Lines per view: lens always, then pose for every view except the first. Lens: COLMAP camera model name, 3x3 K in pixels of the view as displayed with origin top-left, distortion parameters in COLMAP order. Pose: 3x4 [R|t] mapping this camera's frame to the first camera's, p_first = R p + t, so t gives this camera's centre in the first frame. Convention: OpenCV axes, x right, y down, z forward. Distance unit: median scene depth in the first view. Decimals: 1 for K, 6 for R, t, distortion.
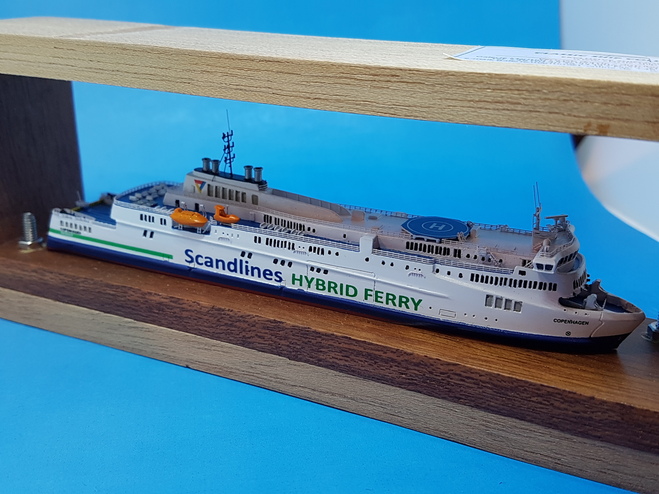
lens RADIAL K [[781.0, 0, 329.5], [0, 781.0, 247.0], [0, 0, 1]] dist [0.091708, -0.000810]
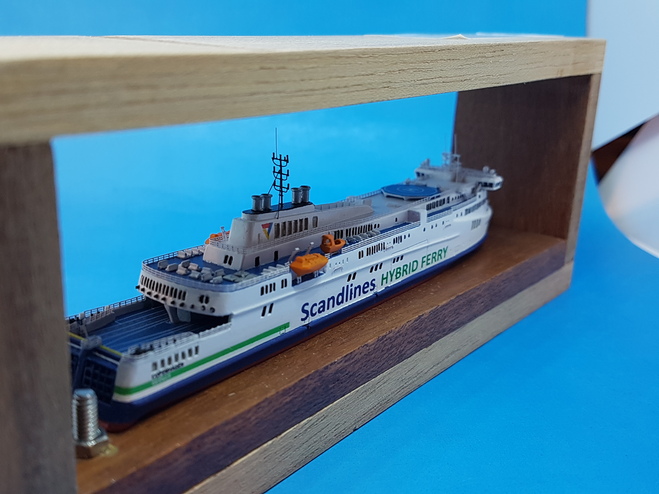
lens RADIAL K [[781.0, 0, 329.5], [0, 781.0, 247.0], [0, 0, 1]] dist [0.091708, -0.000810]
pose [[0.222651, -0.299356, 0.927800, -0.939154], [0.313788, 0.923050, 0.222521, -0.230716], [-0.923019, 0.241588, 0.299452, 0.750633]]
